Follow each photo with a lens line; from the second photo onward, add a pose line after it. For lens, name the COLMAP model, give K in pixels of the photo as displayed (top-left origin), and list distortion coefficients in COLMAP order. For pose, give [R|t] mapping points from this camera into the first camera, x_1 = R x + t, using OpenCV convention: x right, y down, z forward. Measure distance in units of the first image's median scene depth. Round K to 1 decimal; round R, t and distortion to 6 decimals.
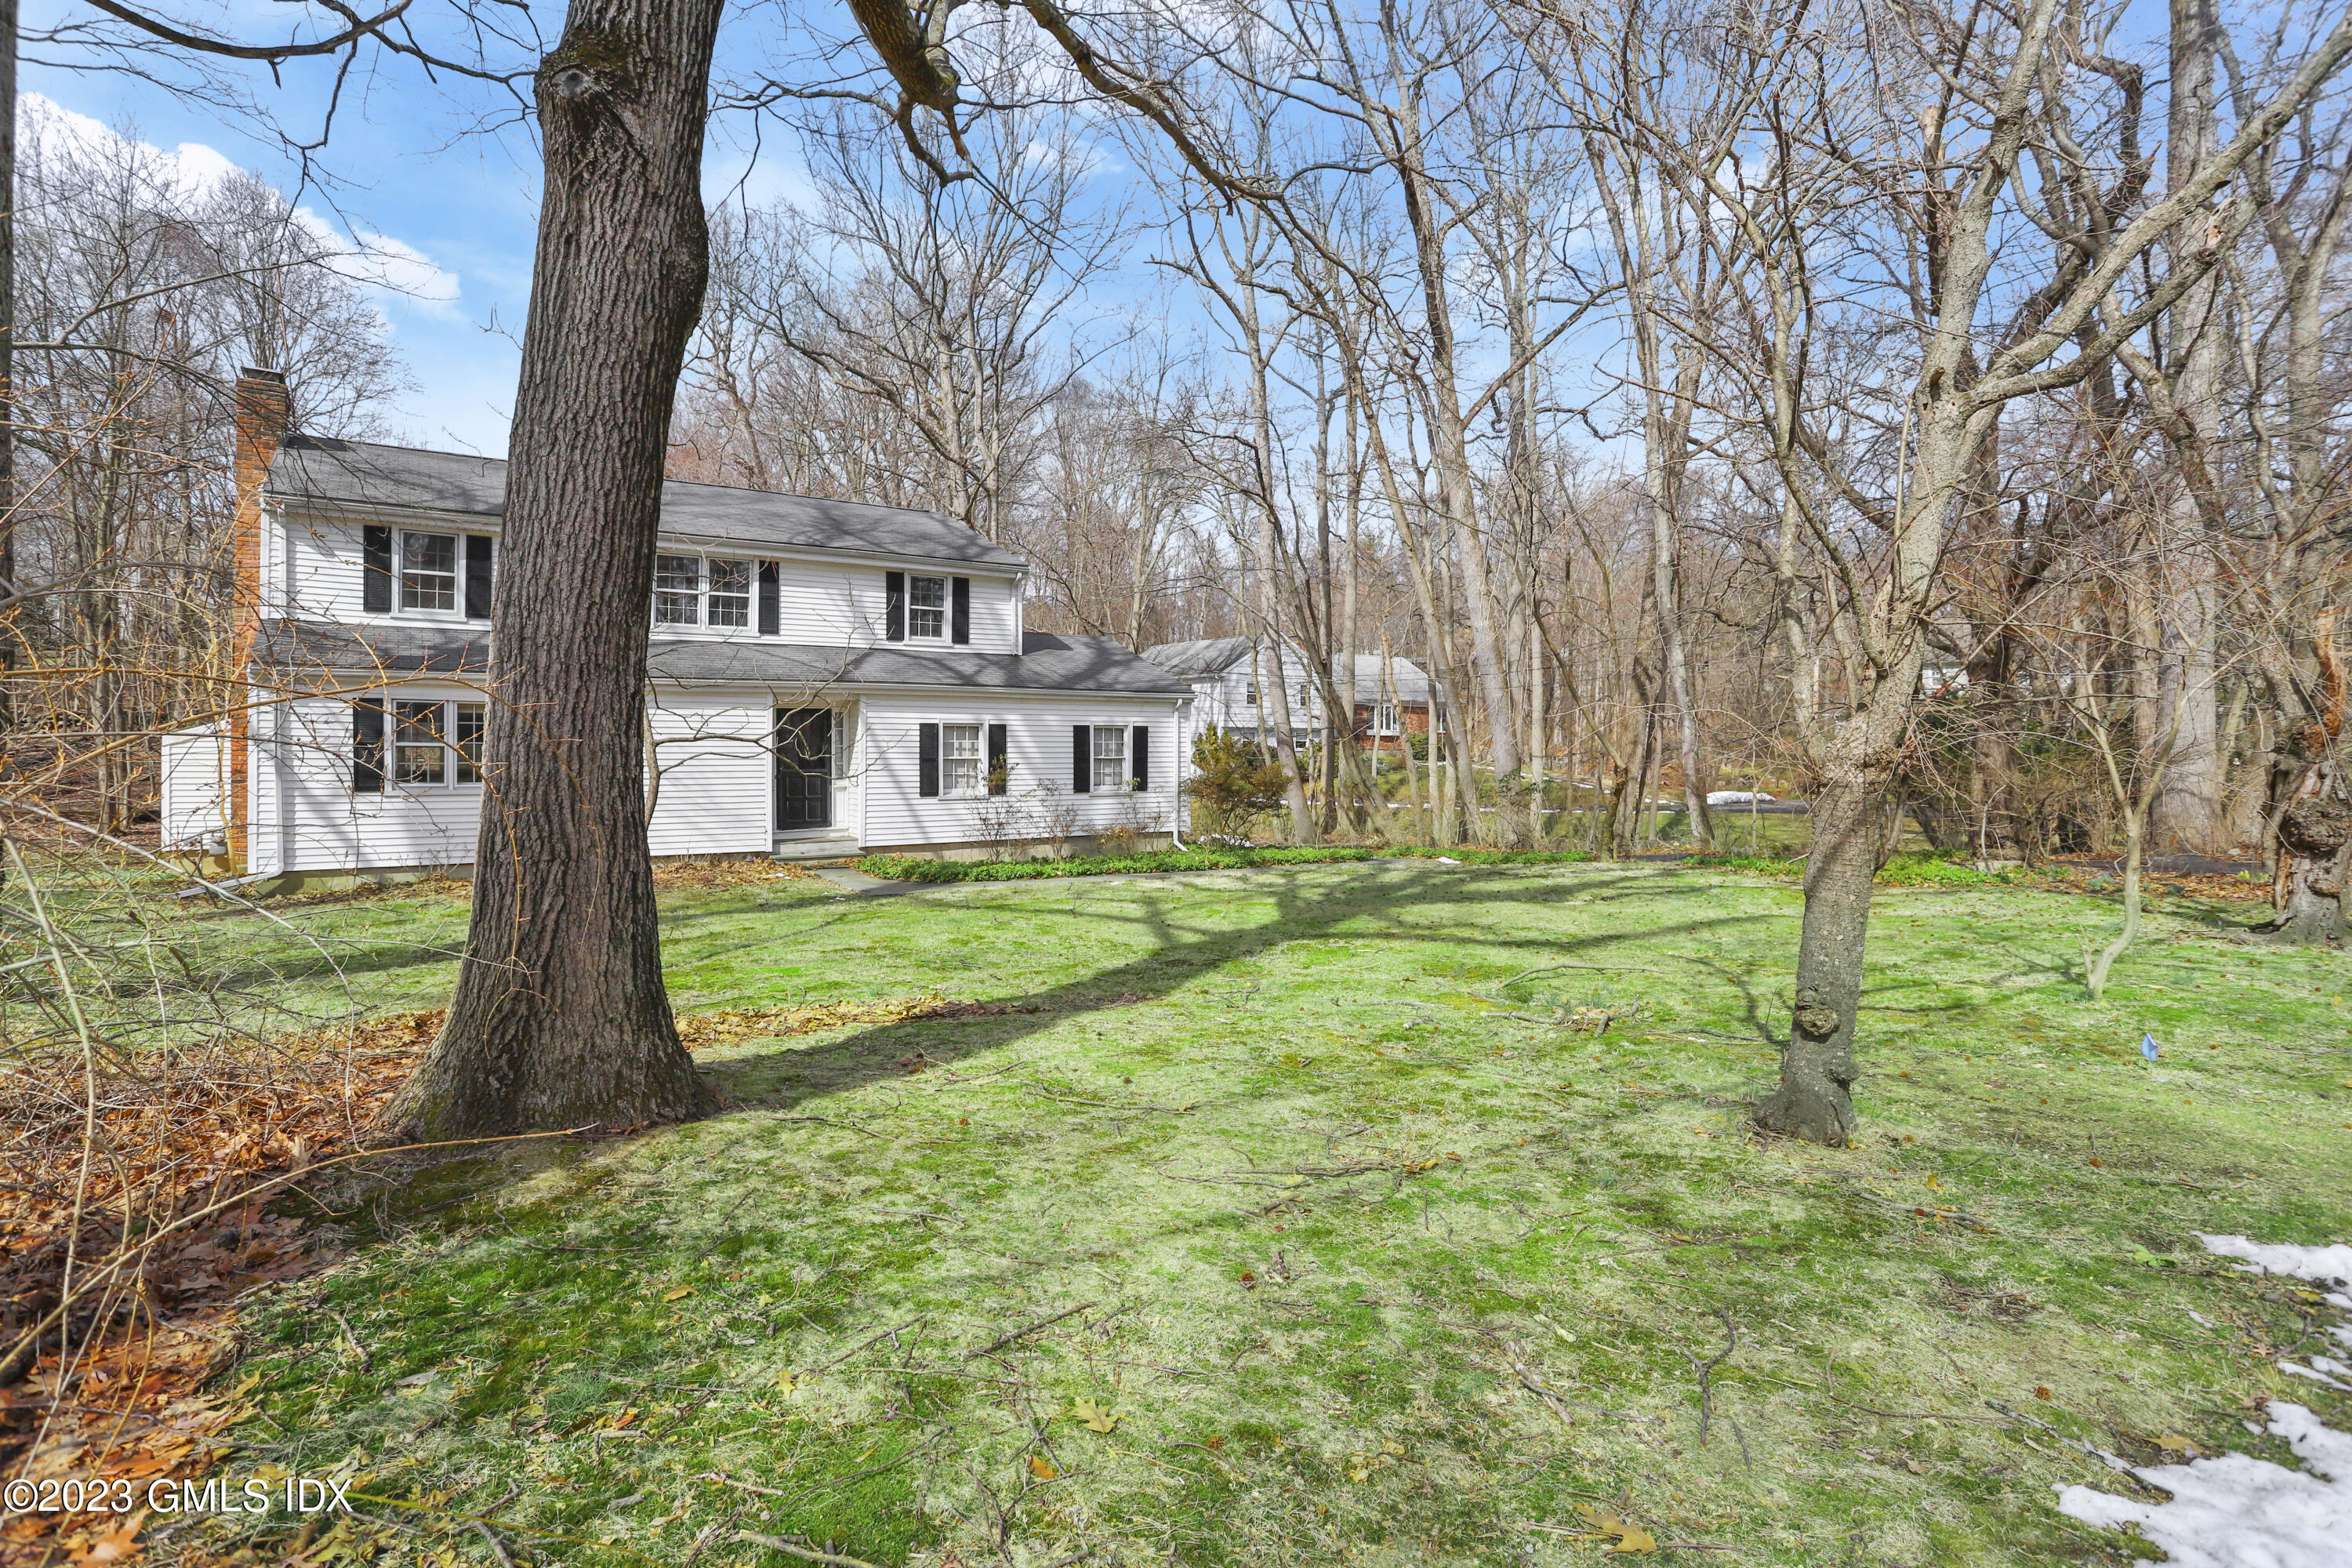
lens RADIAL K [[1169.2, 0, 1171.8], [0, 1169.2, 750.9], [0, 0, 1]] dist [-0.003878, -0.000286]
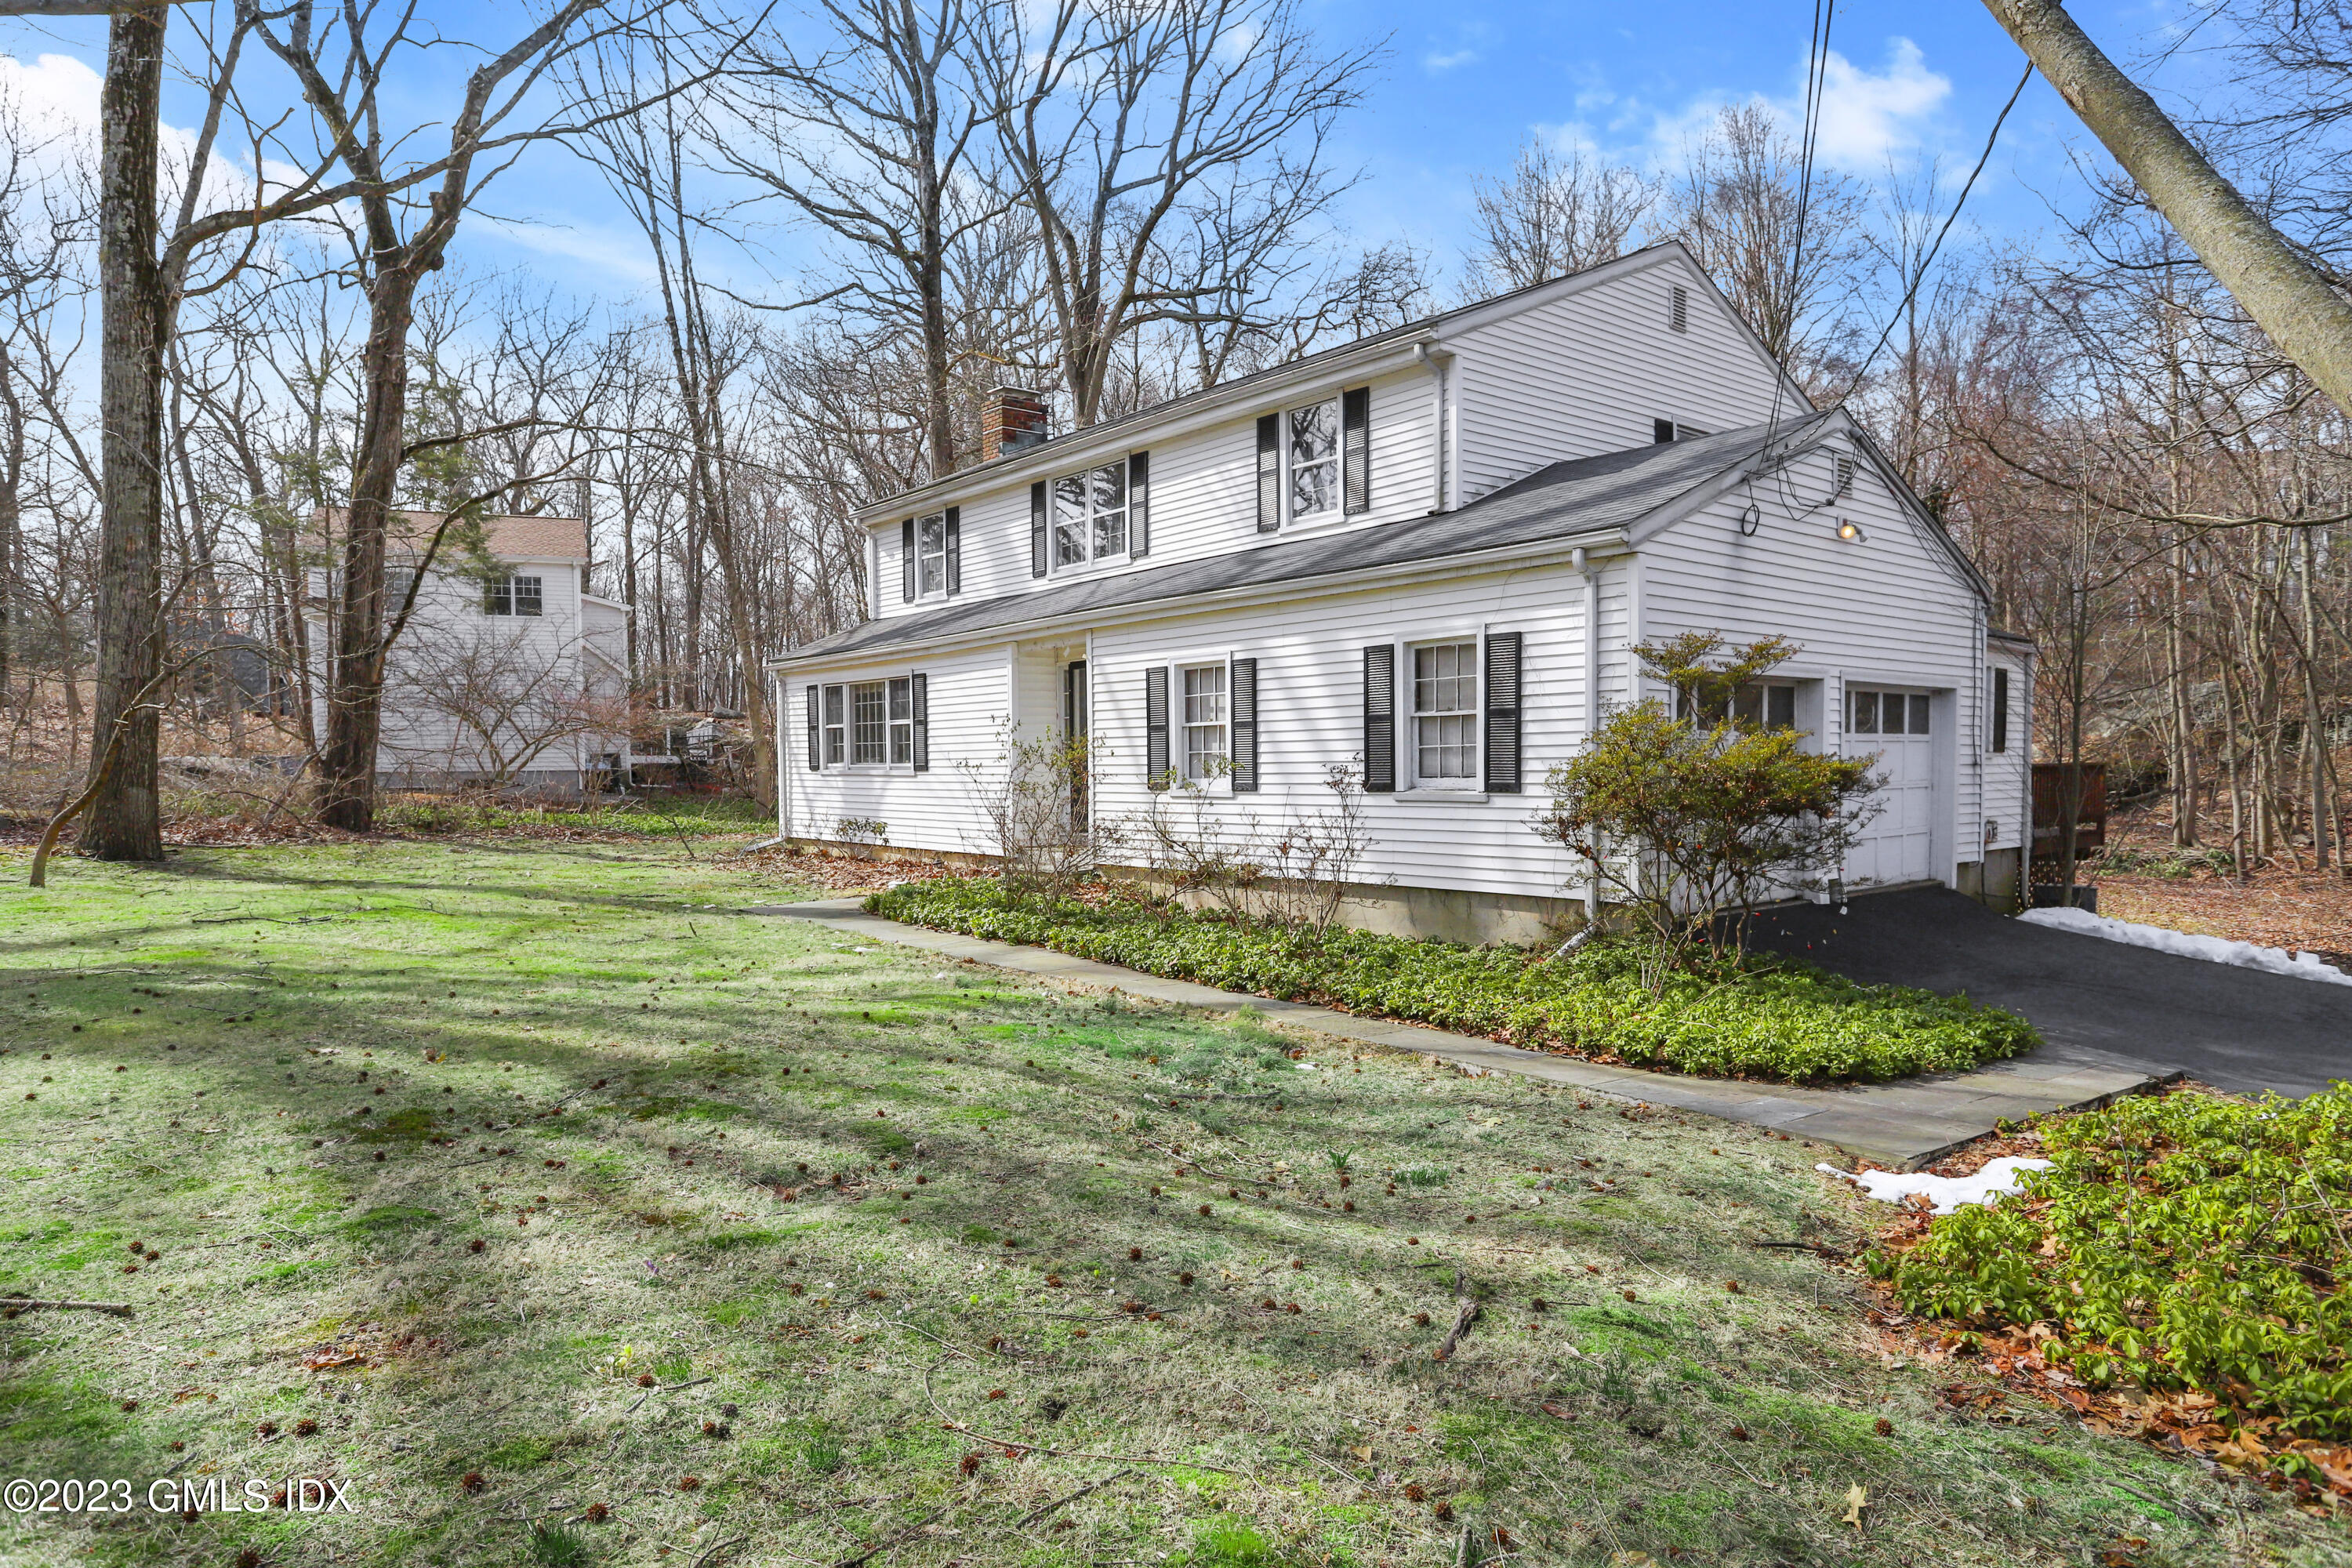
lens RADIAL K [[1399.3, 0, 1176.8], [0, 1399.3, 835.0], [0, 0, 1]] dist [0.002112, 0.000249]
pose [[0.044574, 0.046770, -0.997911, 0.501476], [0.005068, 0.998880, 0.047042, 0.027611], [0.998993, -0.007155, 0.044287, 0.943309]]
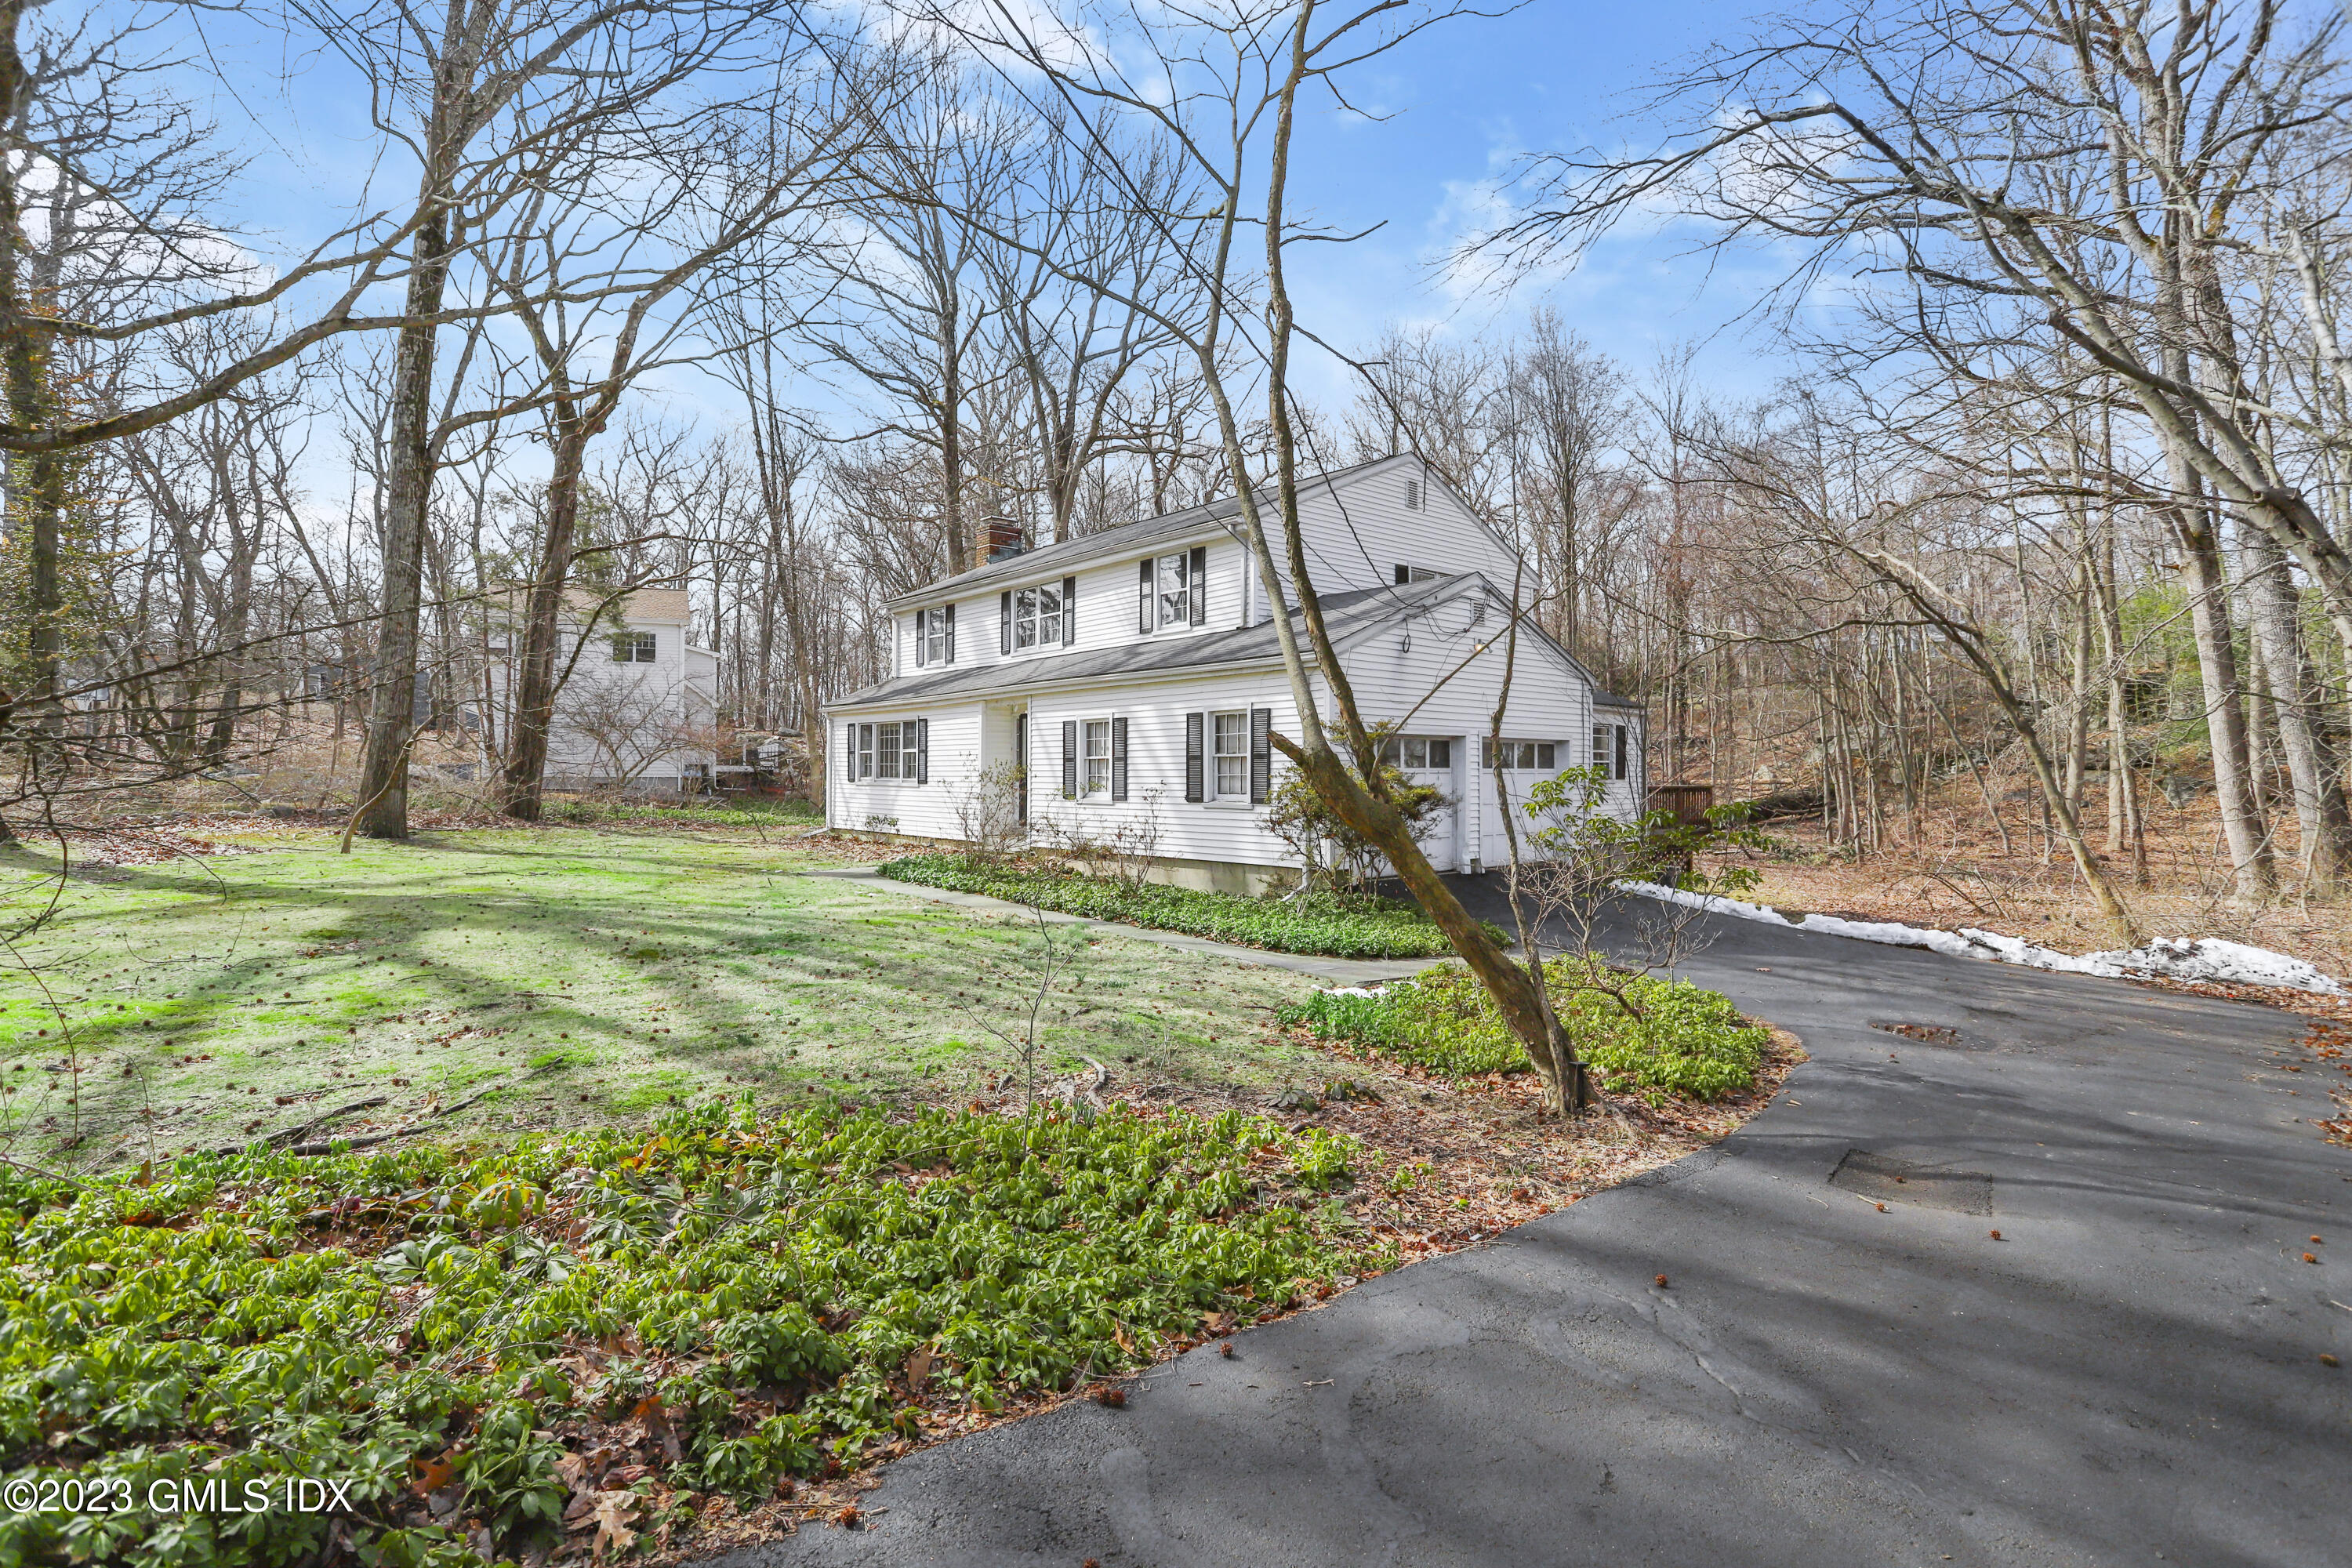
lens RADIAL K [[1169.2, 0, 1171.8], [0, 1169.2, 750.9], [0, 0, 1]] dist [-0.003878, -0.000286]
pose [[0.052877, -0.022142, -0.998356, 0.717833], [-0.005633, 0.999732, -0.022470, 0.020544], [0.998585, 0.006812, 0.052738, 0.996863]]
